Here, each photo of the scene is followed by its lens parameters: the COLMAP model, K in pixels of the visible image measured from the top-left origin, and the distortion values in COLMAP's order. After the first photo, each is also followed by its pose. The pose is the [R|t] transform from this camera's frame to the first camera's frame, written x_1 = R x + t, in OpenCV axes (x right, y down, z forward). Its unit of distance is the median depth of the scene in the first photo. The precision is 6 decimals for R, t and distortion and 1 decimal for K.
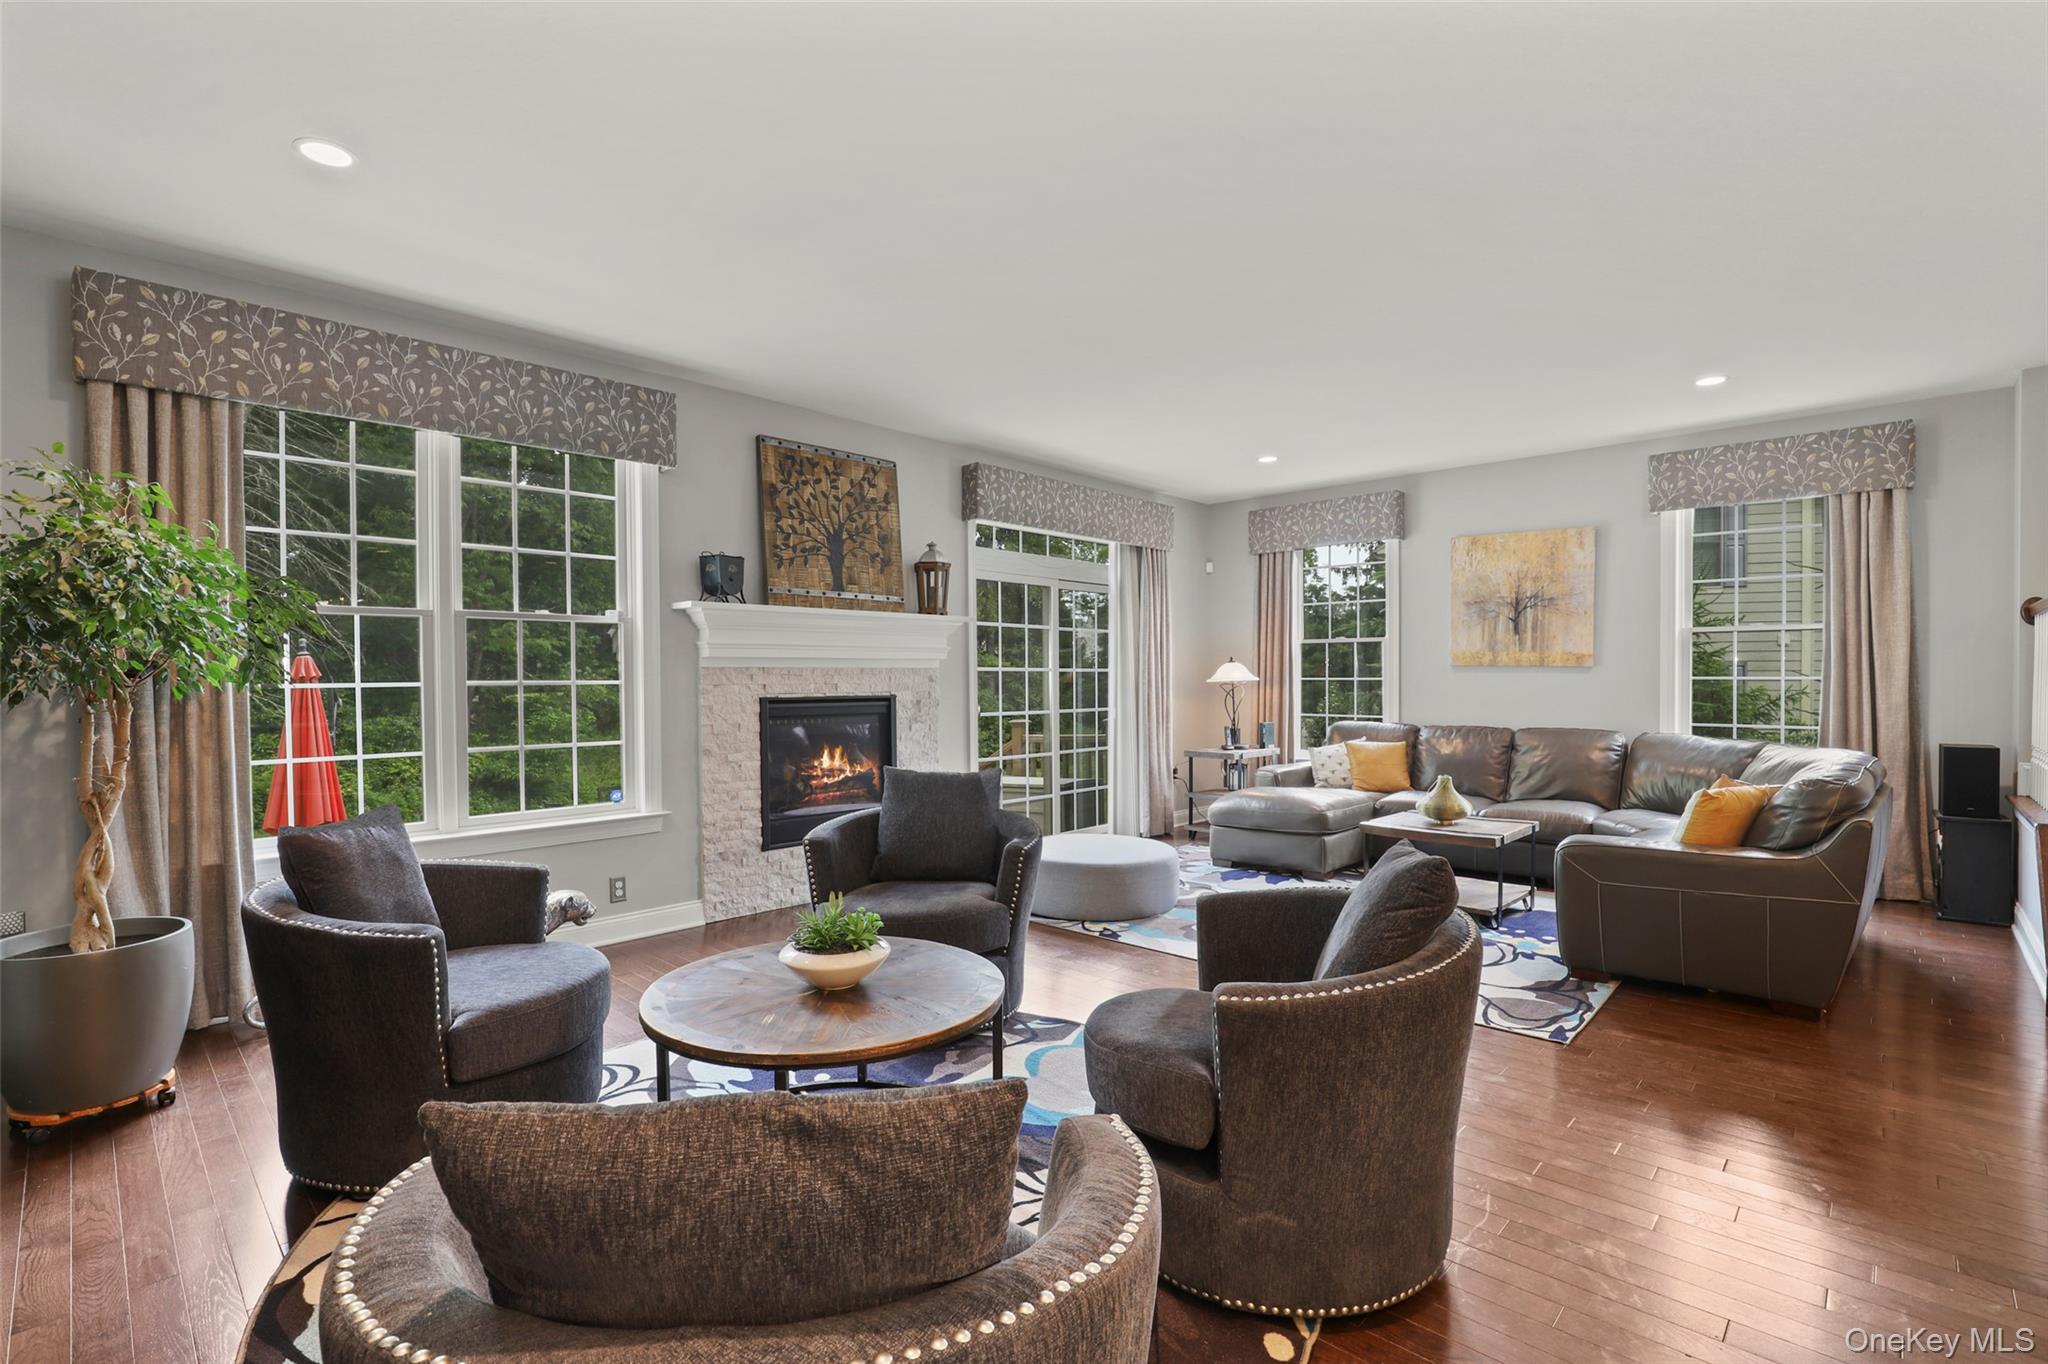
lens RADIAL K [[946.6, 0, 1046.2], [0, 946.6, 681.6], [0, 0, 1]] dist [-0.034544, 0.004653]
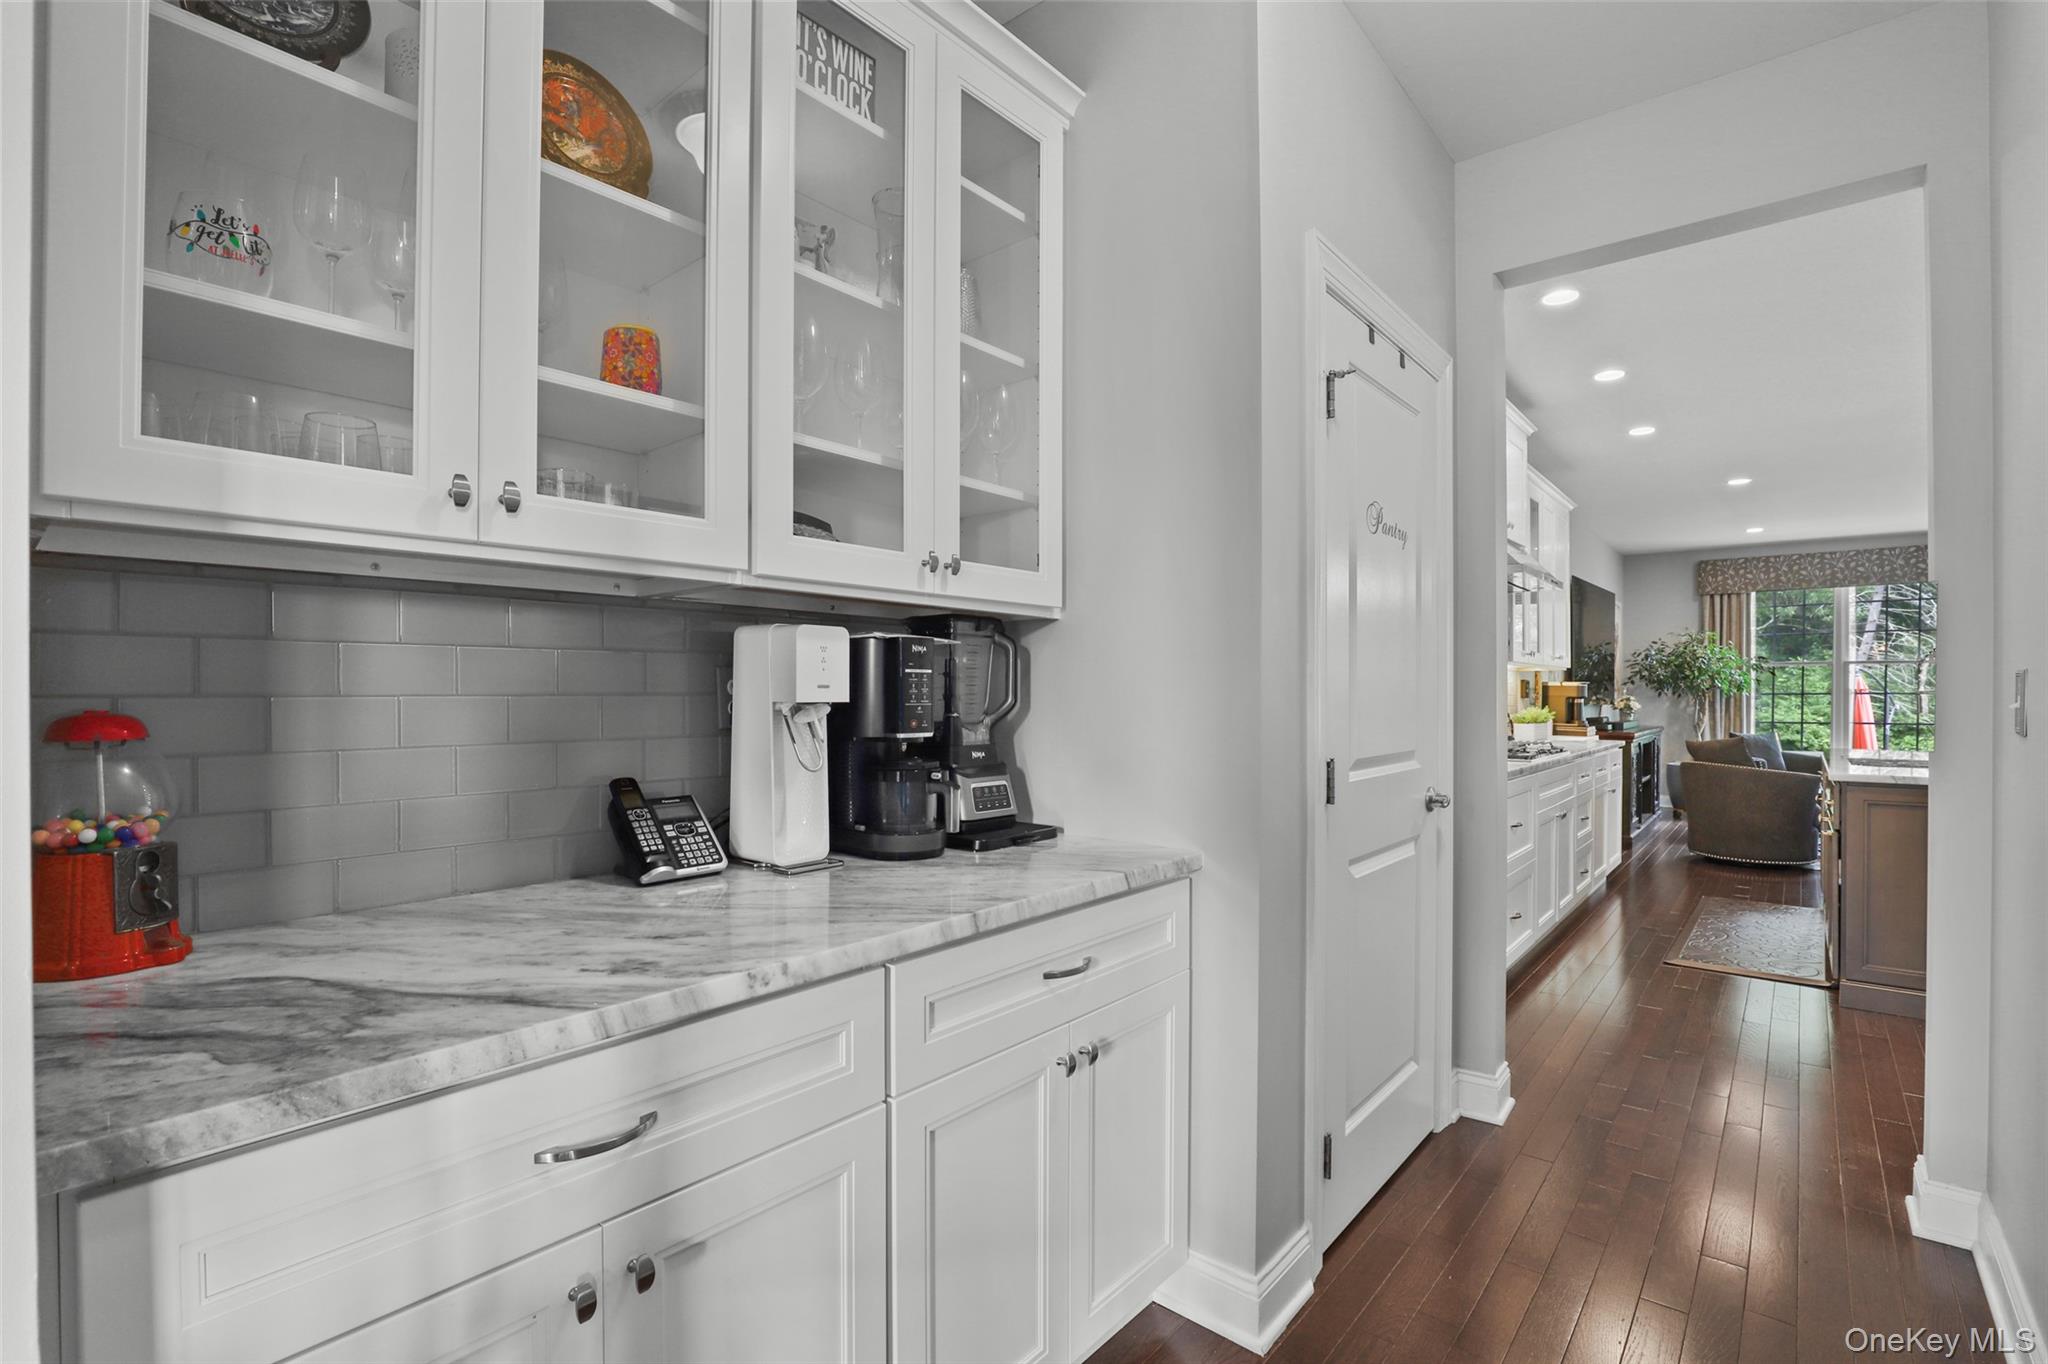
lens RADIAL K [[946.6, 0, 1006.5], [0, 946.6, 690.7], [0, 0, 1]] dist [-0.034544, 0.004653]
pose [[0.038500, 0.008846, -0.999219, 1.238879], [-0.010354, 0.999911, 0.008453, -0.002690], [0.999205, 0.010021, 0.038589, -0.910564]]
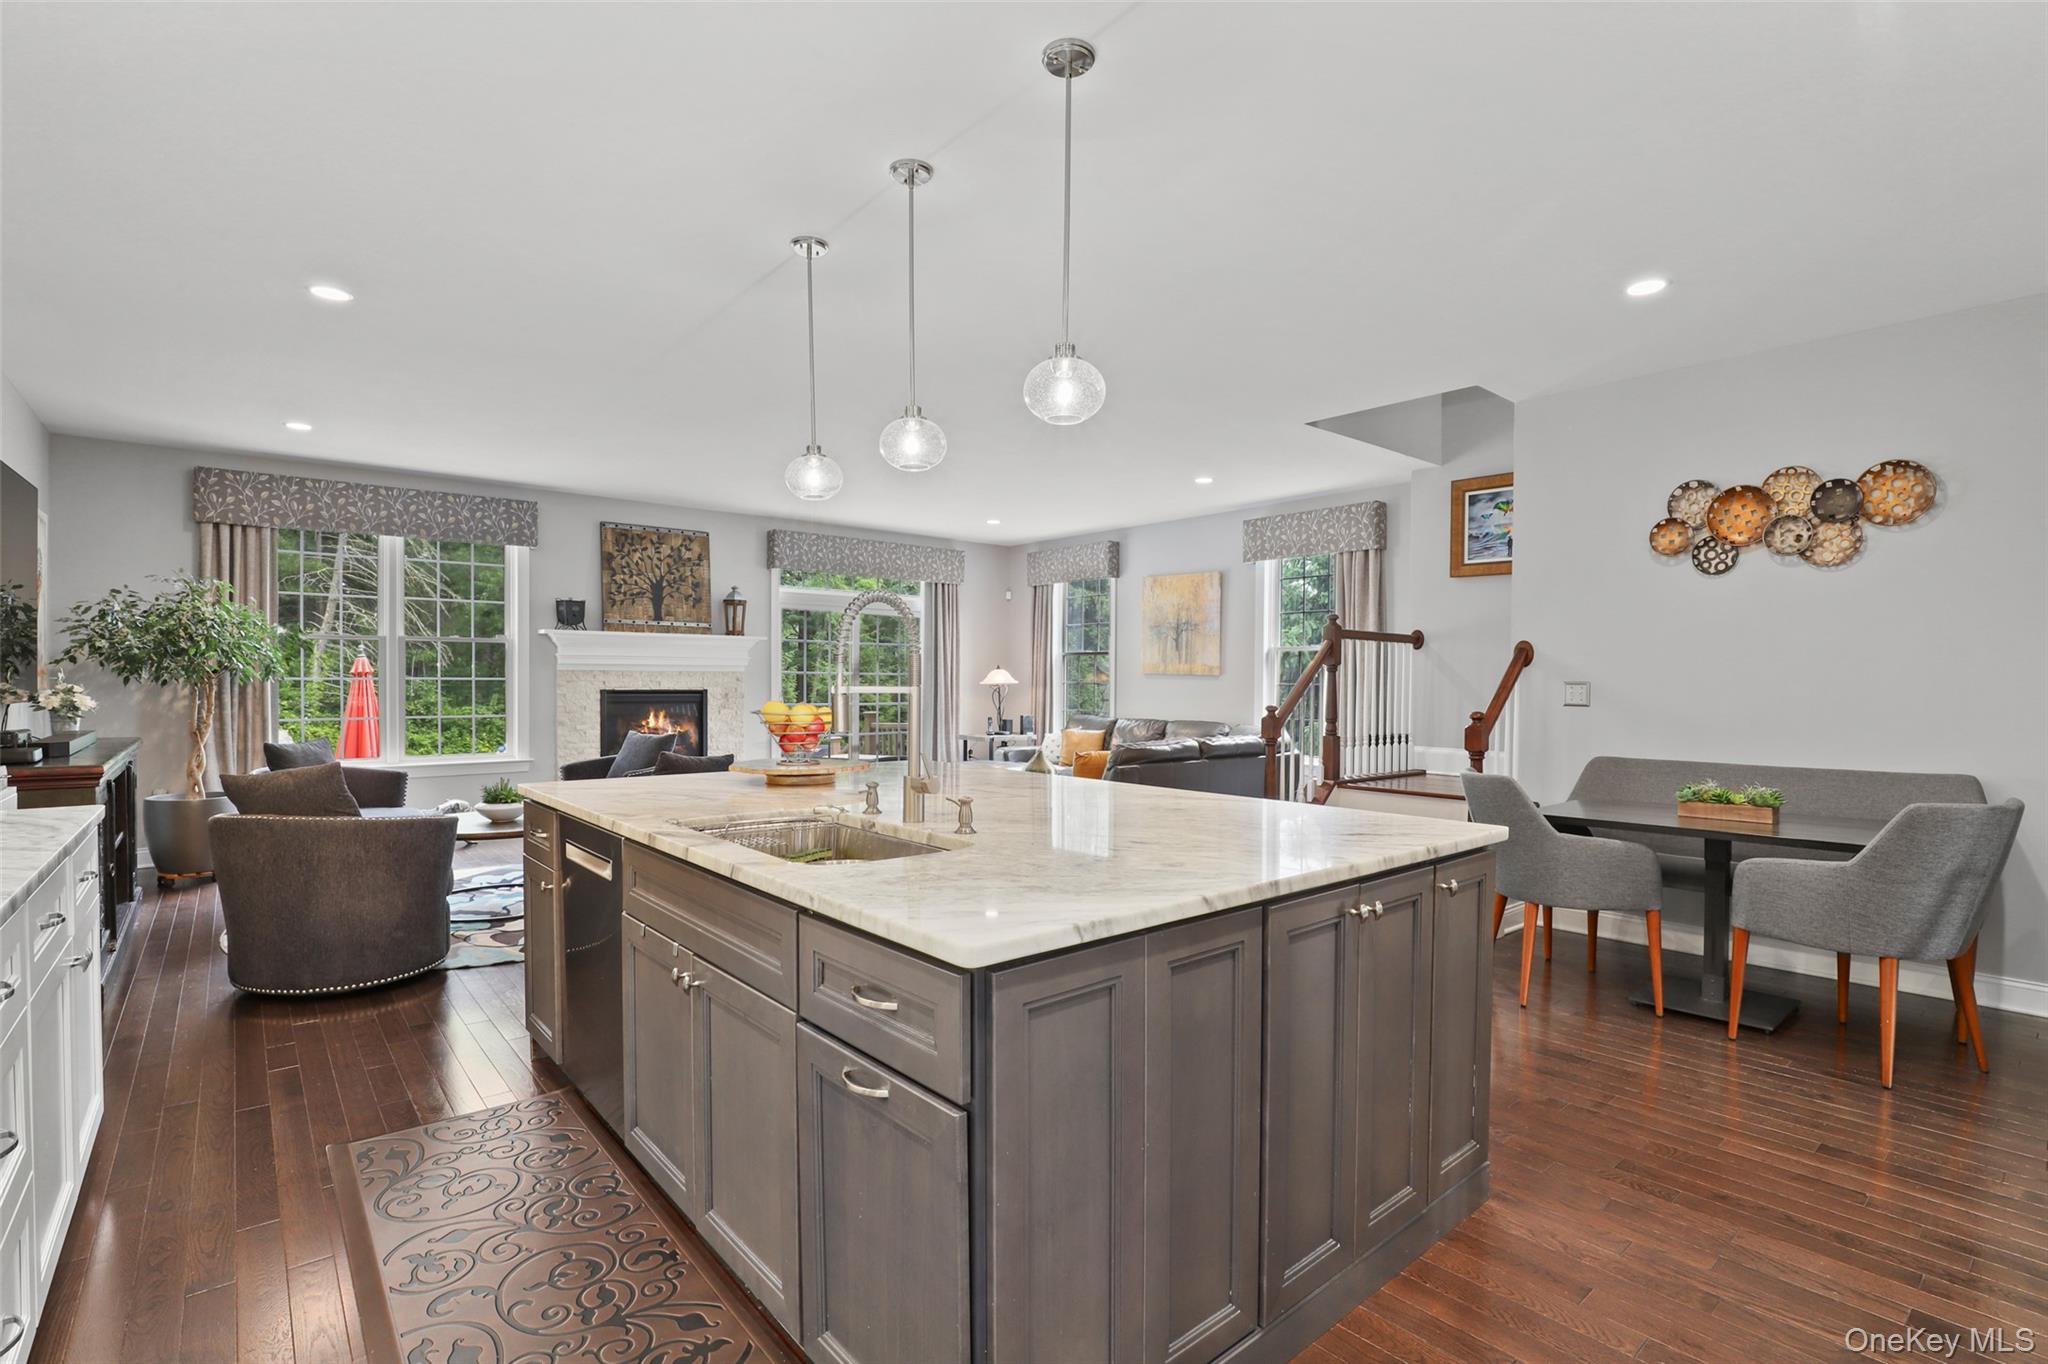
lens RADIAL K [[946.6, 0, 1026.3], [0, 946.6, 683.7], [0, 0, 1]] dist [-0.034544, 0.004653]
pose [[0.993474, 0.013061, -0.113307, 0.575743], [-0.012819, 0.999914, 0.002861, -0.006310], [0.113335, -0.001390, 0.993556, -0.469893]]
